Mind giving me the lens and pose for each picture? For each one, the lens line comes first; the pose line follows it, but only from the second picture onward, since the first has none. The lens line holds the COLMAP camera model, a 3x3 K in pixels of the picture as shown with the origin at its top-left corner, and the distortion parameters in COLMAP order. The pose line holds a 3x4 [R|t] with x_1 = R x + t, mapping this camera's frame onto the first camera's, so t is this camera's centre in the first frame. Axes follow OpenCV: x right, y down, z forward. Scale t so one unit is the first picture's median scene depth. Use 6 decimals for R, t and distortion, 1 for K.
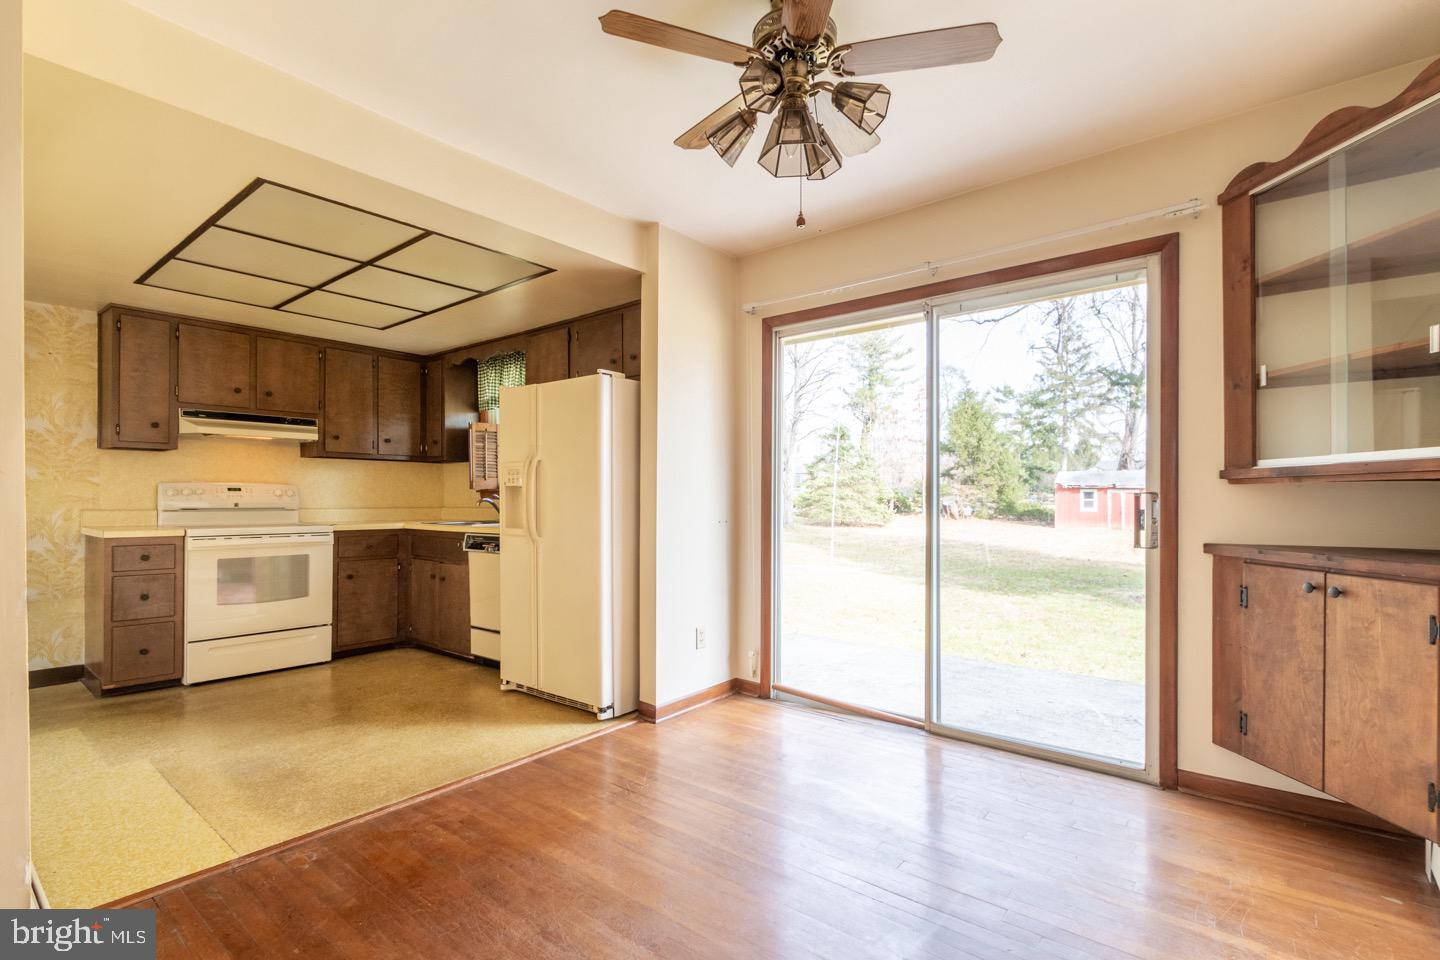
lens RADIAL K [[682.5, 0, 755.0], [0, 682.5, 501.9], [0, 0, 1]] dist [0.000681, -0.005029]
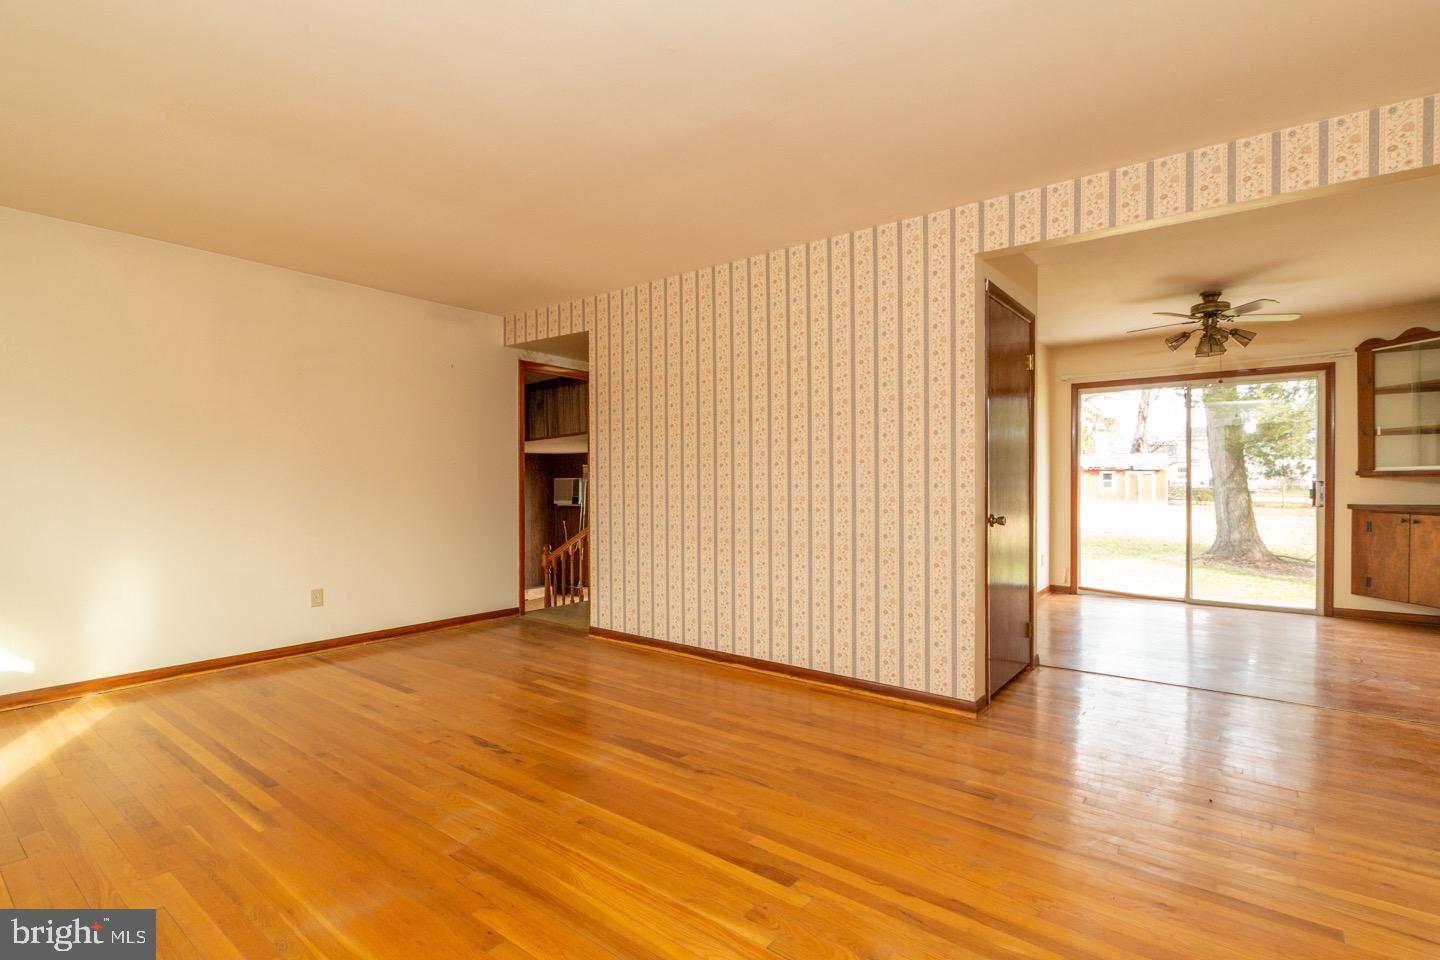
lens RADIAL K [[693.2, 0, 716.7], [0, 693.2, 489.8], [0, 0, 1]] dist [0.000794, -0.005576]
pose [[0.999959, -0.002980, -0.008548, -0.830254], [0.003064, 0.999946, 0.009922, -0.008558], [0.008518, -0.009947, 0.999914, -0.763417]]
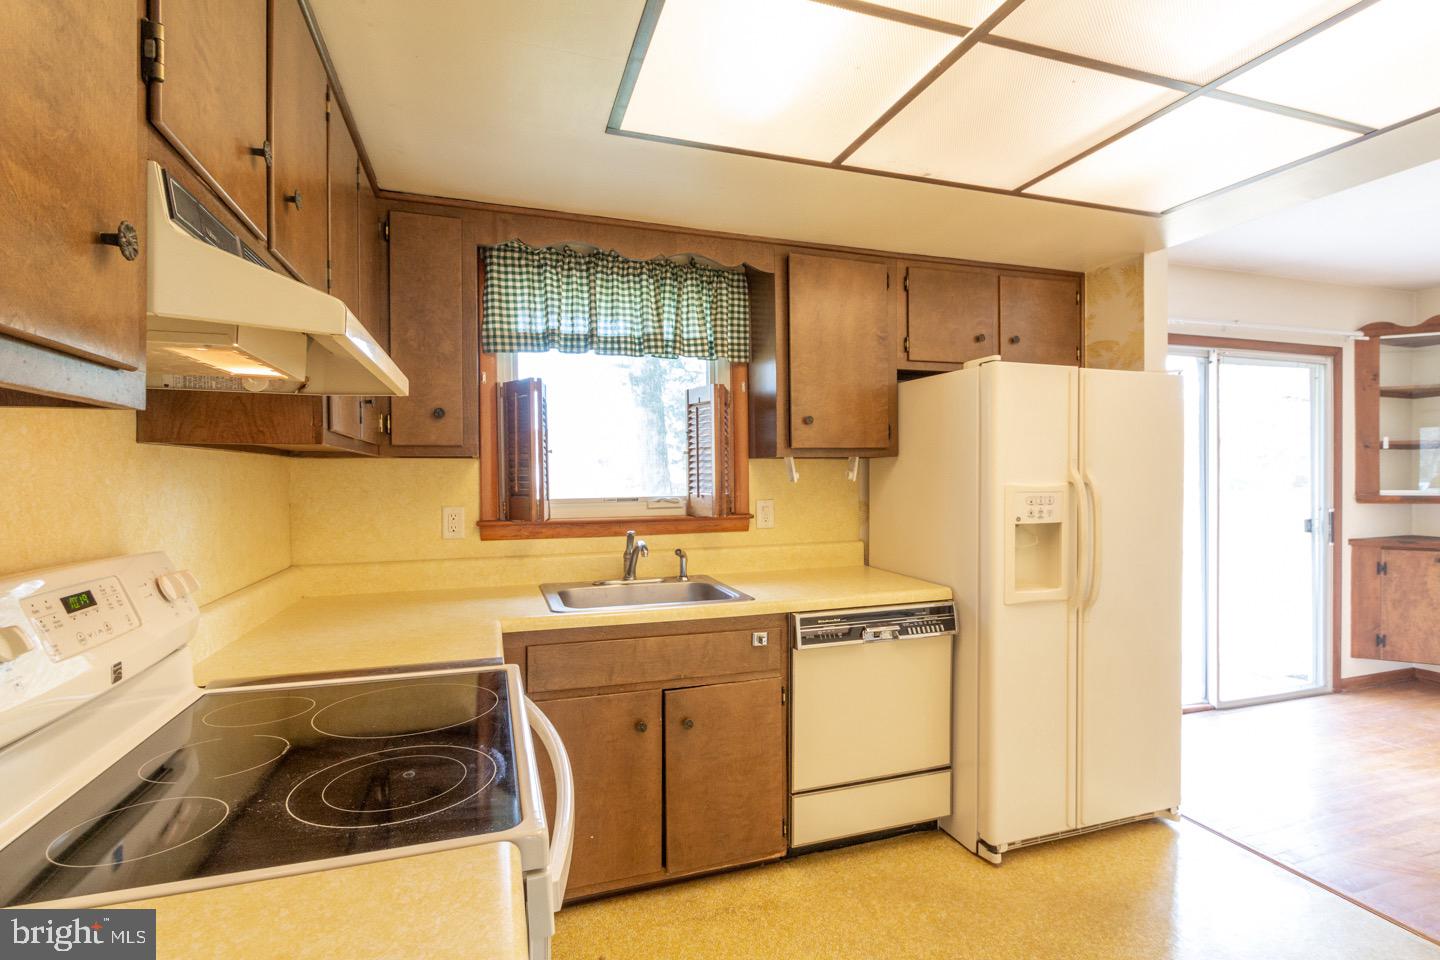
lens RADIAL K [[681.0, 0, 720.3], [0, 681.0, 483.2], [0, 0, 1]] dist [-0.000124, -0.000918]
pose [[0.551194, -0.012641, 0.834282, -0.952410], [0.008552, 0.999918, 0.009501, -0.063164], [-0.834334, 0.001898, 0.551257, 0.830250]]
